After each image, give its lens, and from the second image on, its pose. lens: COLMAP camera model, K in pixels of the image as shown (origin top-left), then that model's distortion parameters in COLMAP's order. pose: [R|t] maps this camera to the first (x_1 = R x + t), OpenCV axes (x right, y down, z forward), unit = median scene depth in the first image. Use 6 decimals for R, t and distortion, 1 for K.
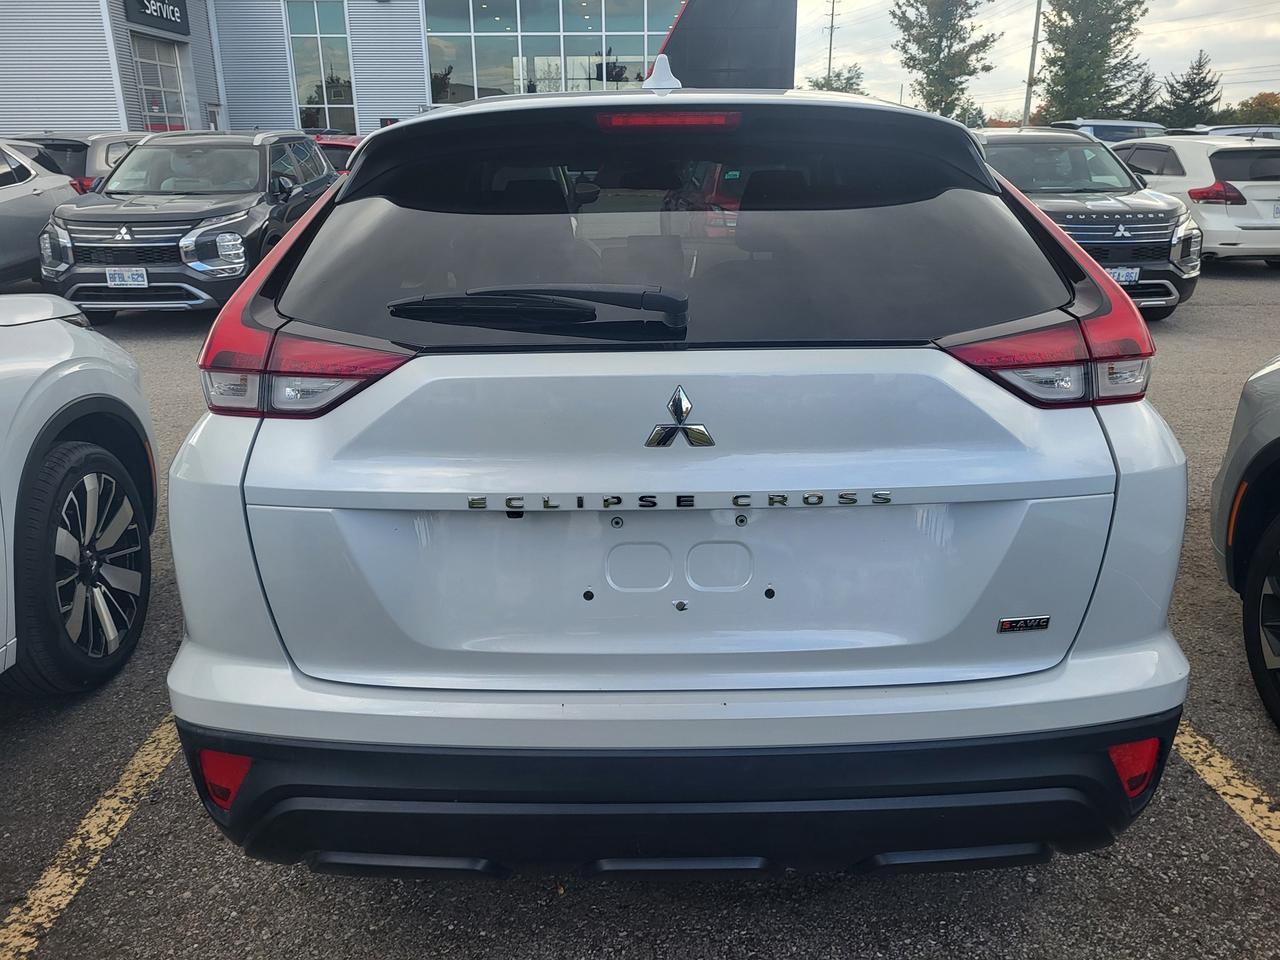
lens RADIAL K [[986.5, 0, 639.4], [0, 986.5, 483.7], [0, 0, 1]] dist [0.039358, -0.038462]
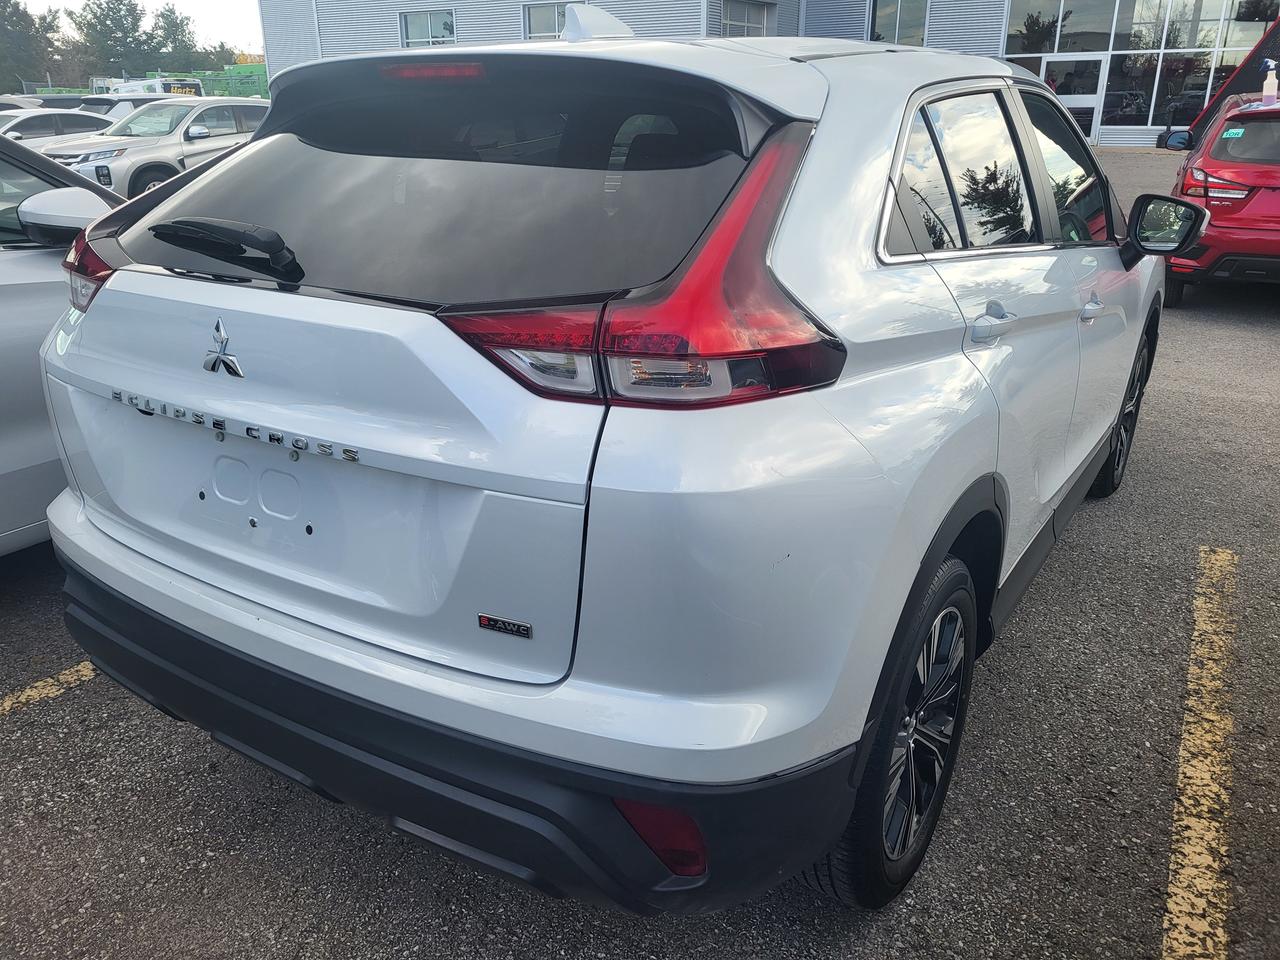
lens RADIAL K [[986.5, 0, 646.8], [0, 986.5, 484.0], [0, 0, 1]] dist [0.039358, -0.038462]
pose [[0.841613, 0.203586, -0.500240, 0.160316], [-0.178051, 0.979040, 0.098890, -0.017548], [0.509887, 0.005841, 0.860221, 0.047320]]
